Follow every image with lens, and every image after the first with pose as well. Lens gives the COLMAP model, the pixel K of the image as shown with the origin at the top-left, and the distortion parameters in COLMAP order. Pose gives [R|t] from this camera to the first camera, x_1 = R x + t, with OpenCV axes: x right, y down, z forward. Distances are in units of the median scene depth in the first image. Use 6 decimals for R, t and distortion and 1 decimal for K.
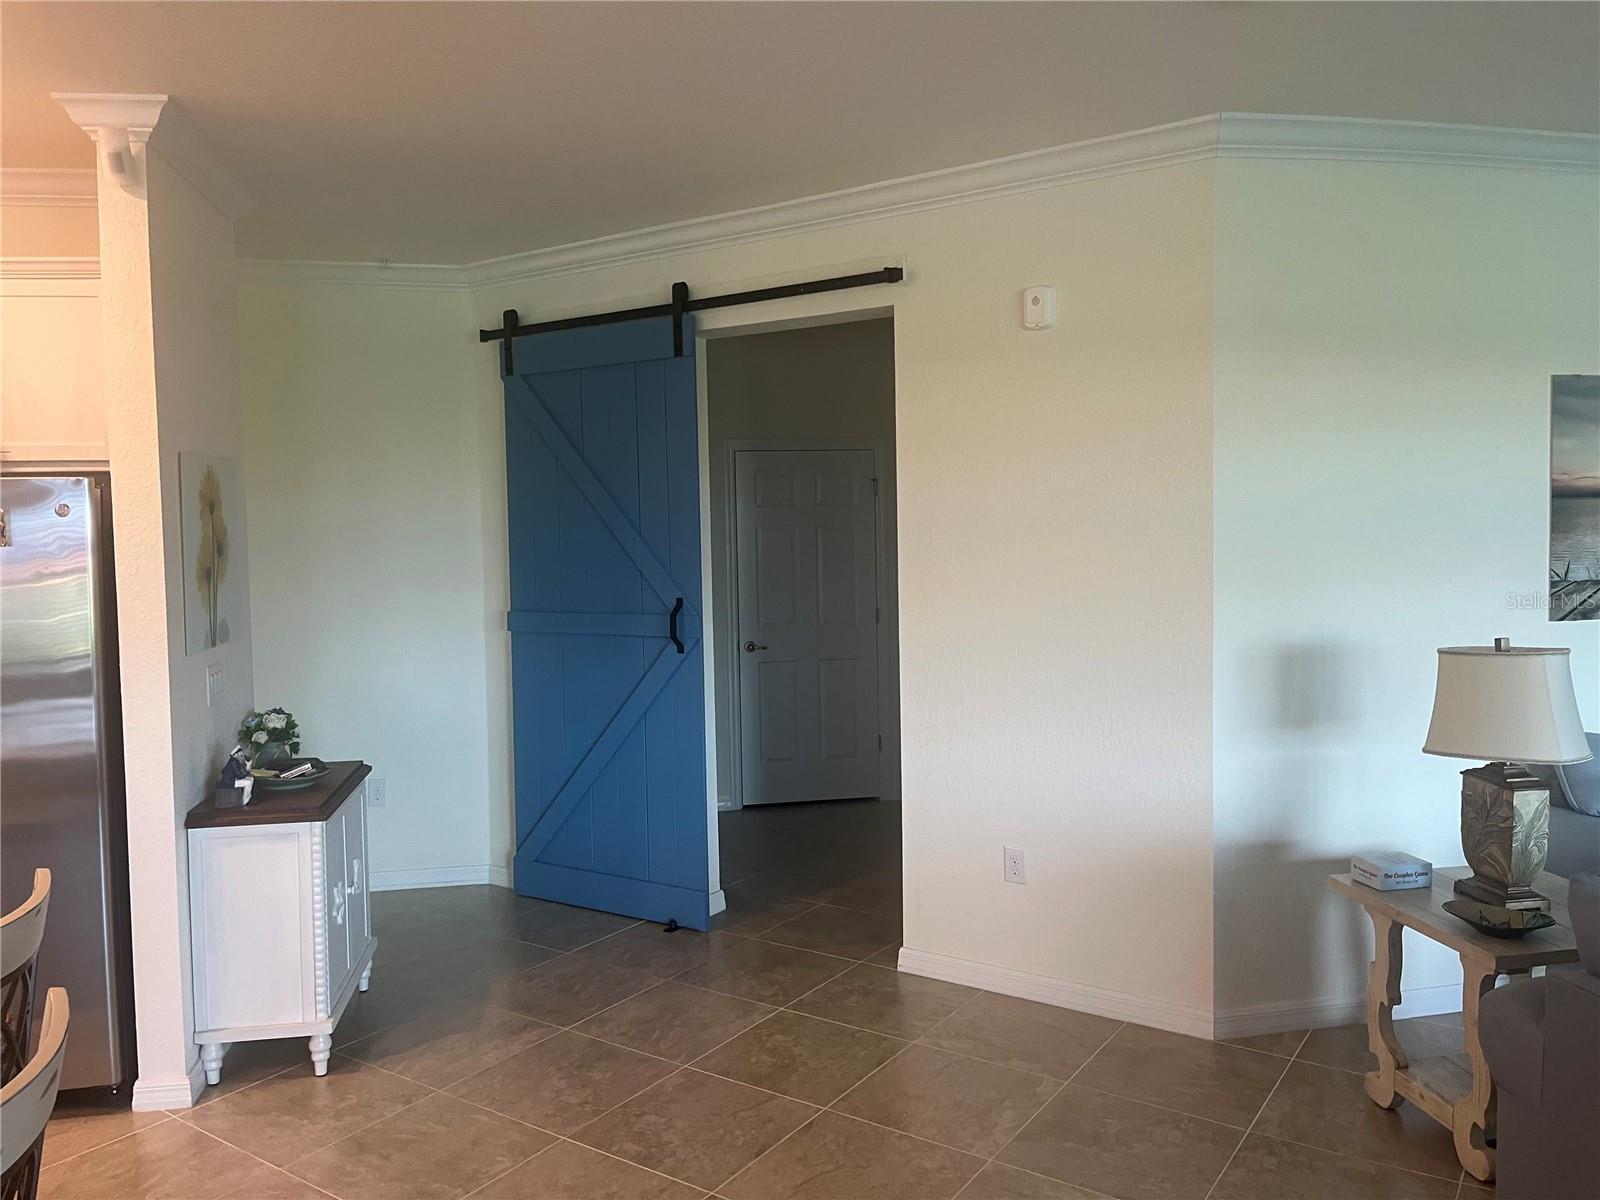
lens RADIAL K [[1210.4, 0, 817.3], [0, 1210.4, 590.4], [0, 0, 1]] dist [0.060714, -0.092470]
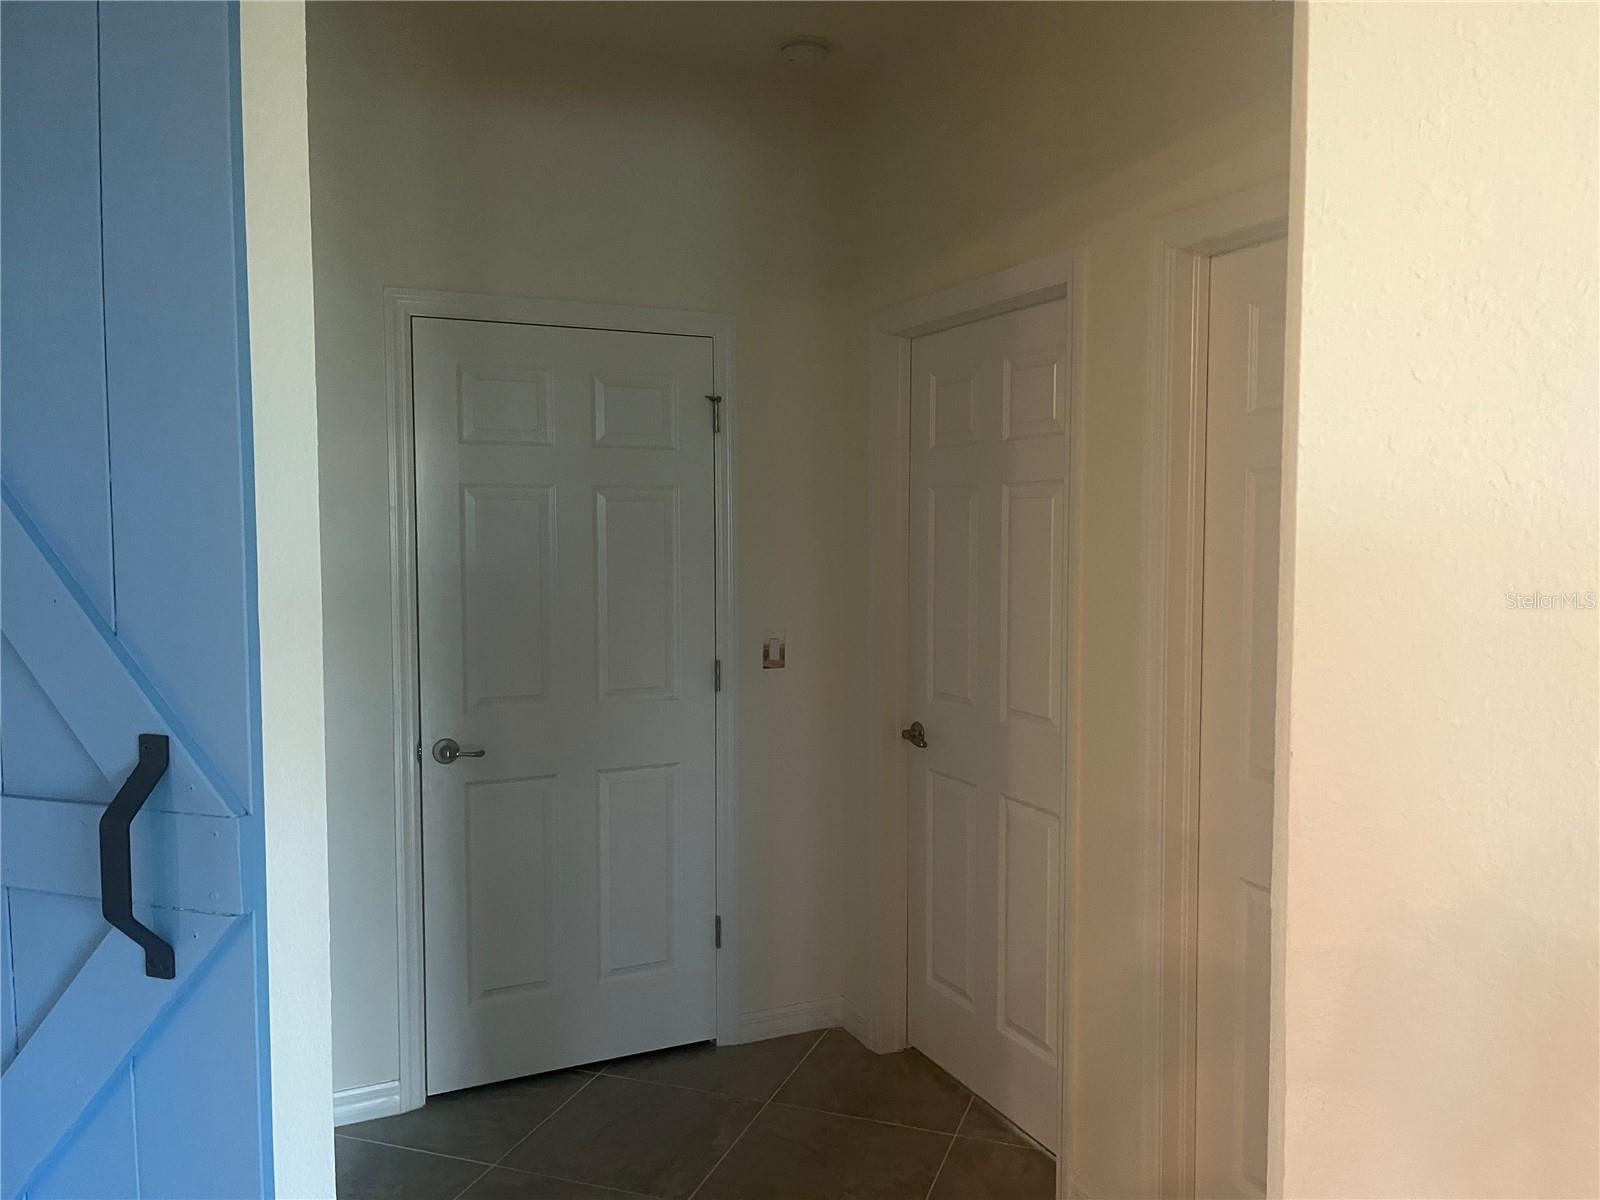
lens RADIAL K [[1210.4, 0, 817.3], [0, 1210.4, 590.4], [0, 0, 1]] dist [0.060714, -0.092470]
pose [[0.967442, 0.003688, 0.253065, -0.035845], [-0.004126, 0.999991, 0.001199, -0.014738], [-0.253058, -0.002204, 0.967449, 0.514610]]
